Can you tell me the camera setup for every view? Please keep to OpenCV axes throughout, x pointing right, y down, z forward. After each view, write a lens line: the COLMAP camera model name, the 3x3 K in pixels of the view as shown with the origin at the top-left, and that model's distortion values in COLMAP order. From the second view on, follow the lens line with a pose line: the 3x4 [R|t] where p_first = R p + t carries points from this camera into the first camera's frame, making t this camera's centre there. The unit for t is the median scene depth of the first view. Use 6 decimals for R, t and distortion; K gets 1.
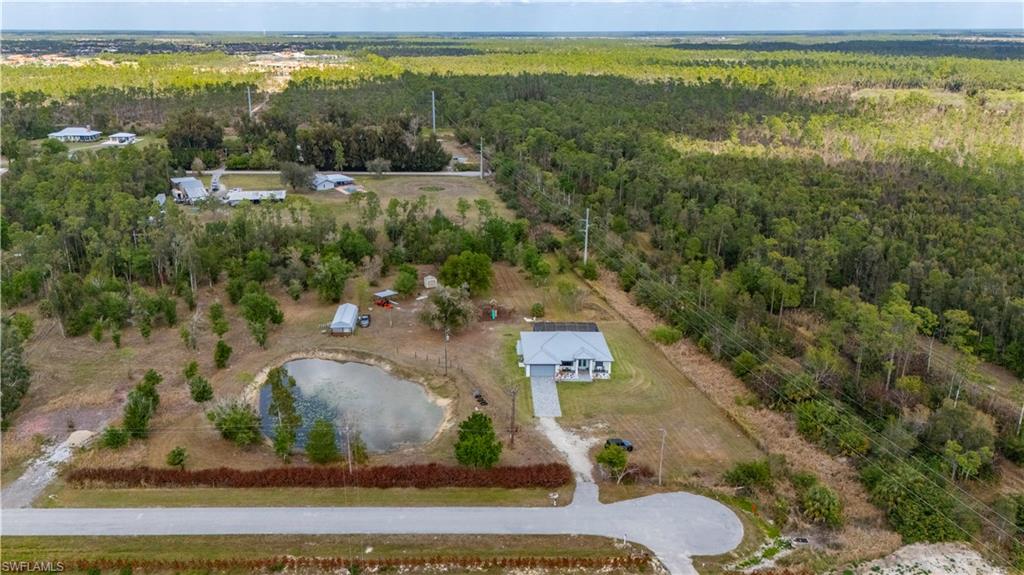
lens RADIAL K [[782.6, 0, 512.0], [0, 782.6, 287.5], [0, 0, 1]] dist [0.088658, -0.120180]
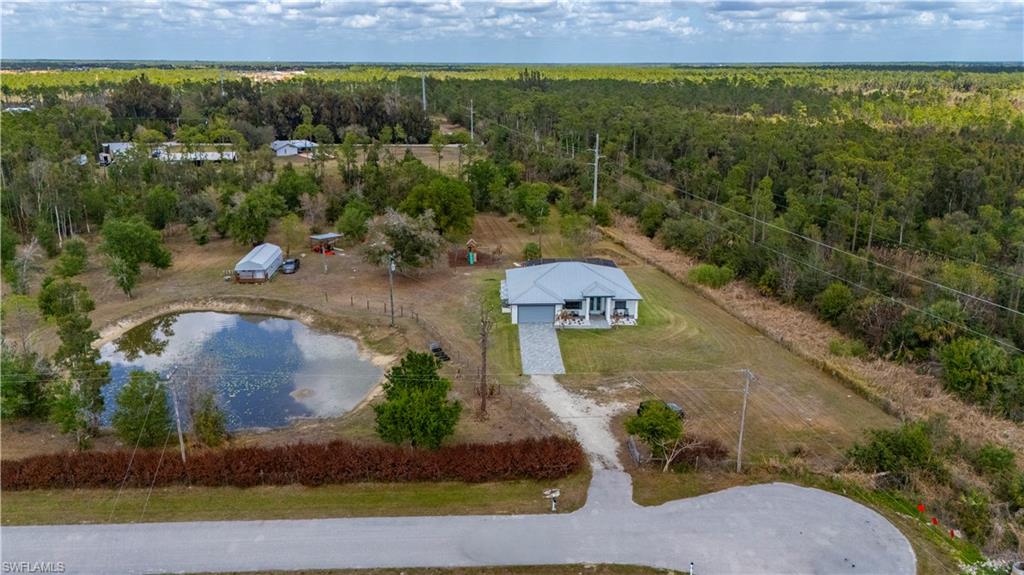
lens RADIAL K [[786.2, 0, 536.4], [0, 786.2, 286.2], [0, 0, 1]] dist [0.056047, -0.031149]
pose [[0.999622, -0.012646, 0.024391, 0.022904], [0.013293, 0.999559, -0.026548, 0.099485], [-0.024045, 0.026862, 0.999350, 0.330015]]
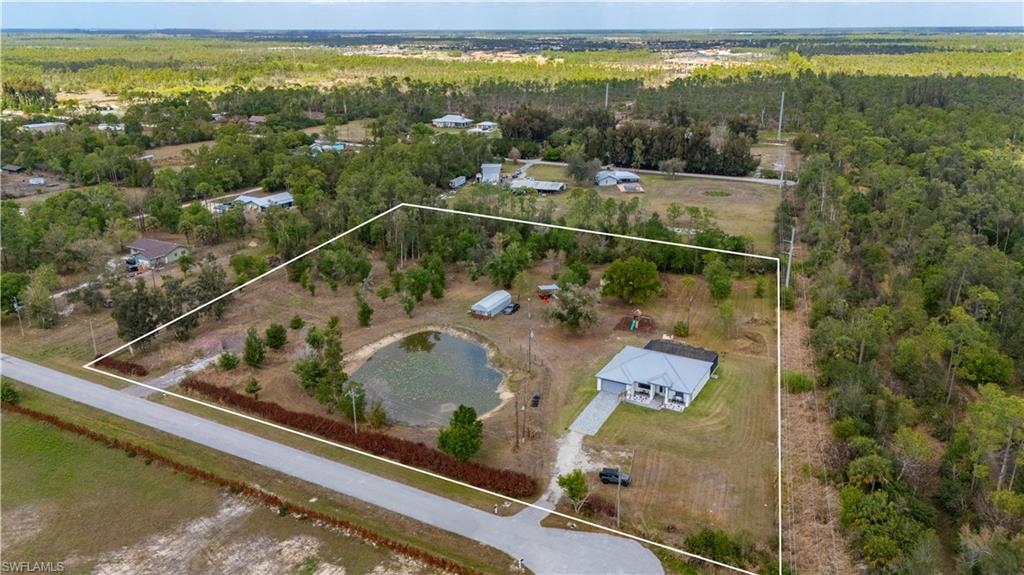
lens RADIAL K [[782.6, 0, 512.0], [0, 782.6, 287.5], [0, 0, 1]] dist [0.088658, -0.120180]
pose [[0.870954, 0.151834, -0.467318, 0.358349], [-0.150466, 0.987785, 0.040508, -0.034374], [0.467760, 0.035035, 0.883161, 0.089282]]
